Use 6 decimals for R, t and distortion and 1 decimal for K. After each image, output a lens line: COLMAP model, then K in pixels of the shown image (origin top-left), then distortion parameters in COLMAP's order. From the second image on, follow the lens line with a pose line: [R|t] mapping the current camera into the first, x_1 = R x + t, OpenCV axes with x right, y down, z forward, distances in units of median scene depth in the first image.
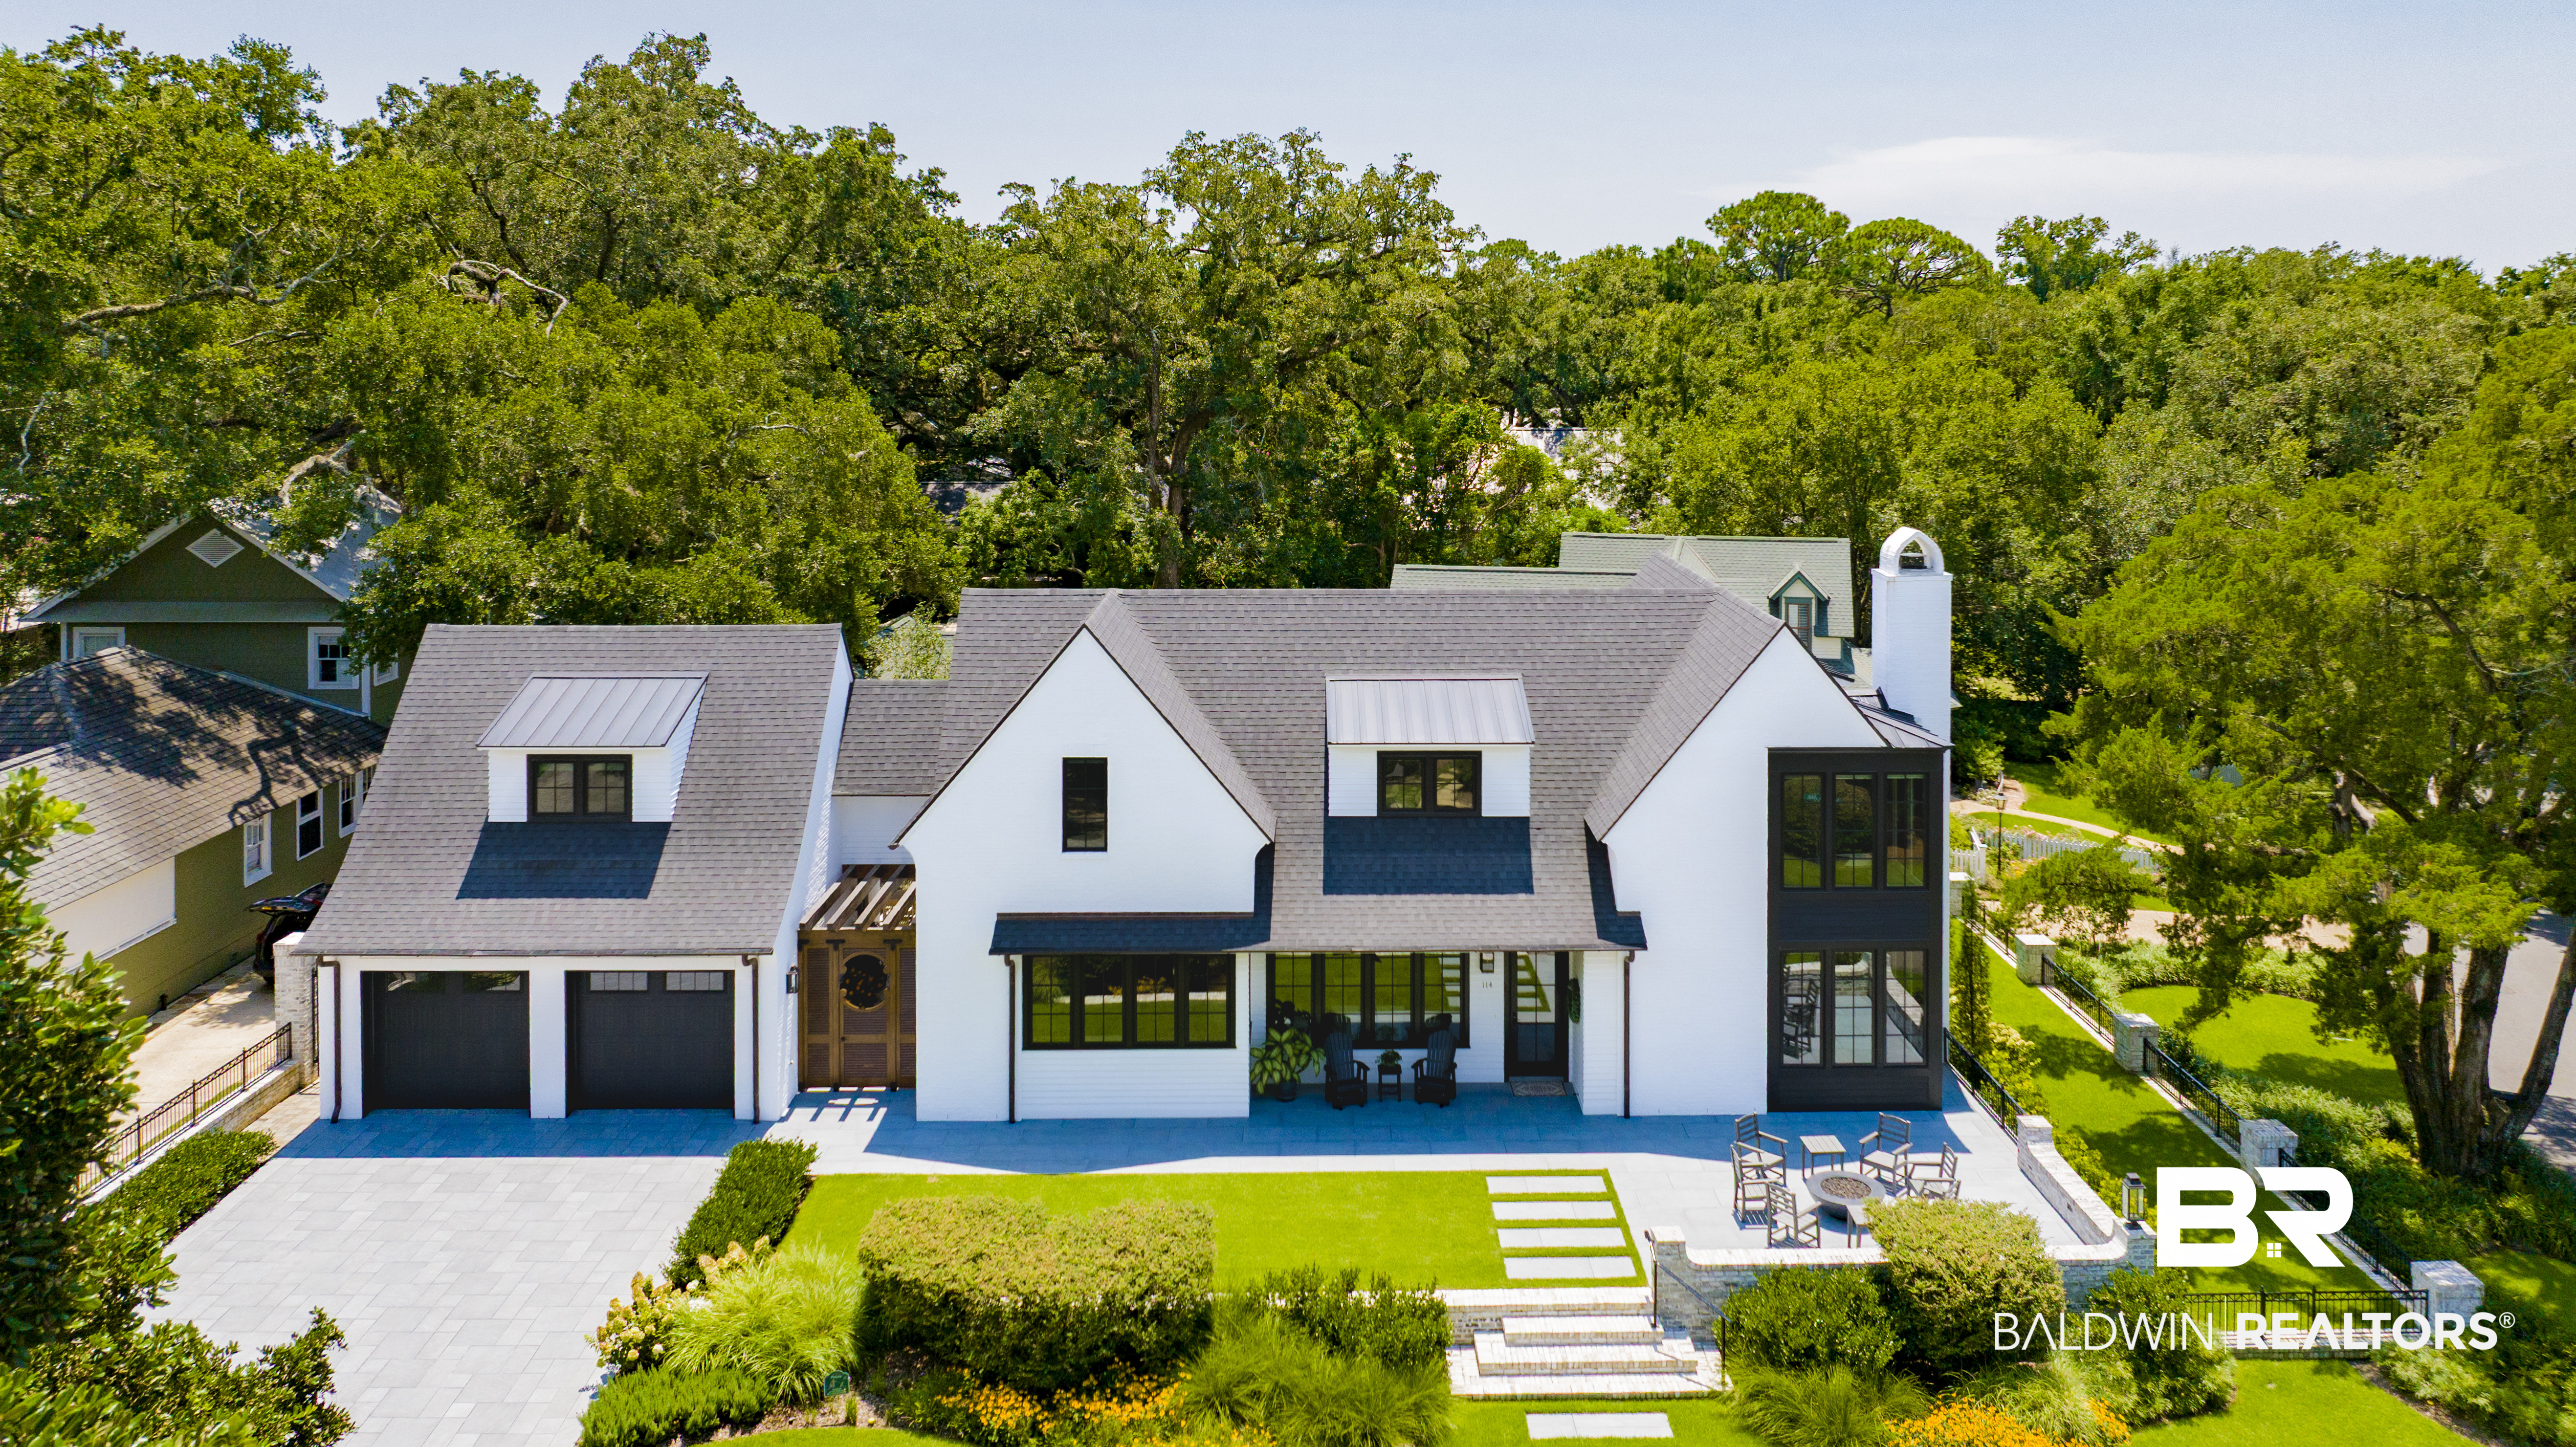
lens RADIAL K [[1972.0, 0, 1303.4], [0, 1972.0, 306.4], [0, 0, 1]] dist [-0.015242, 0.004920]
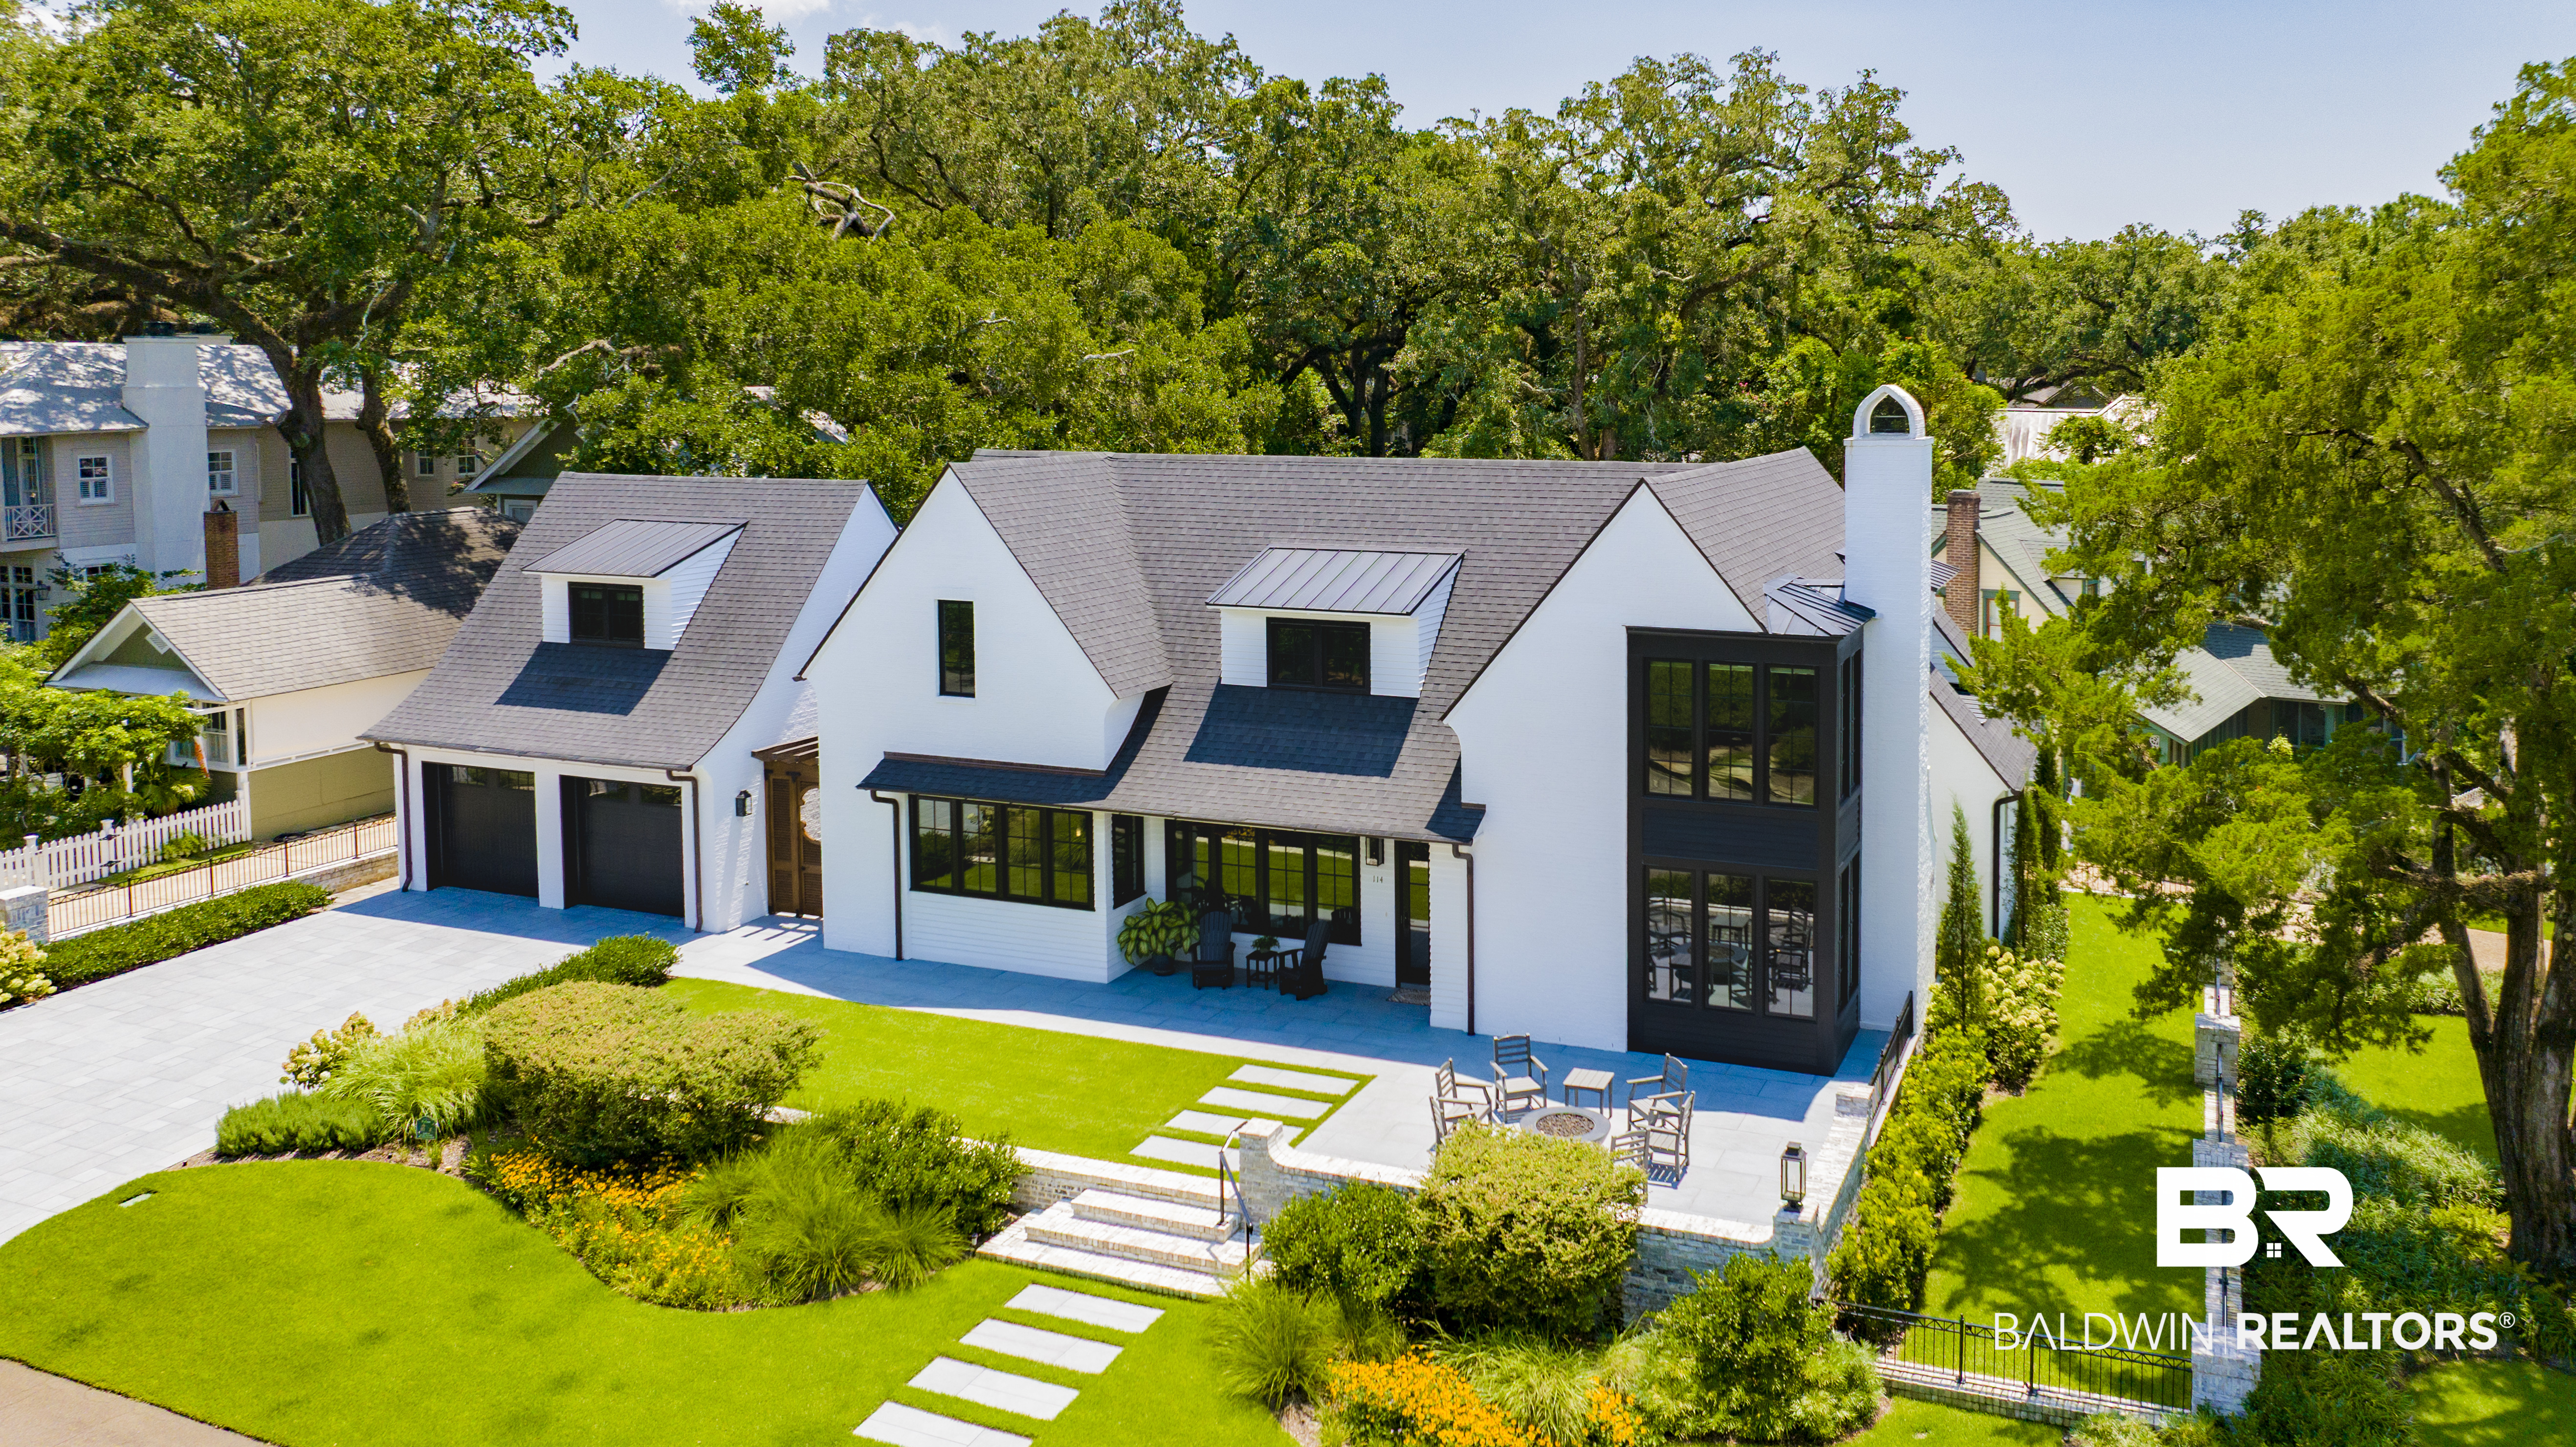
lens RADIAL K [[1945.8, 0, 1403.0], [0, 1945.8, 443.7], [0, 0, 1]] dist [-0.011712, 0.001494]
pose [[0.929283, 0.019196, -0.368869, 0.430674], [0.003821, 0.998096, 0.061565, 0.089422], [0.369349, -0.058620, 0.927440, 0.185816]]
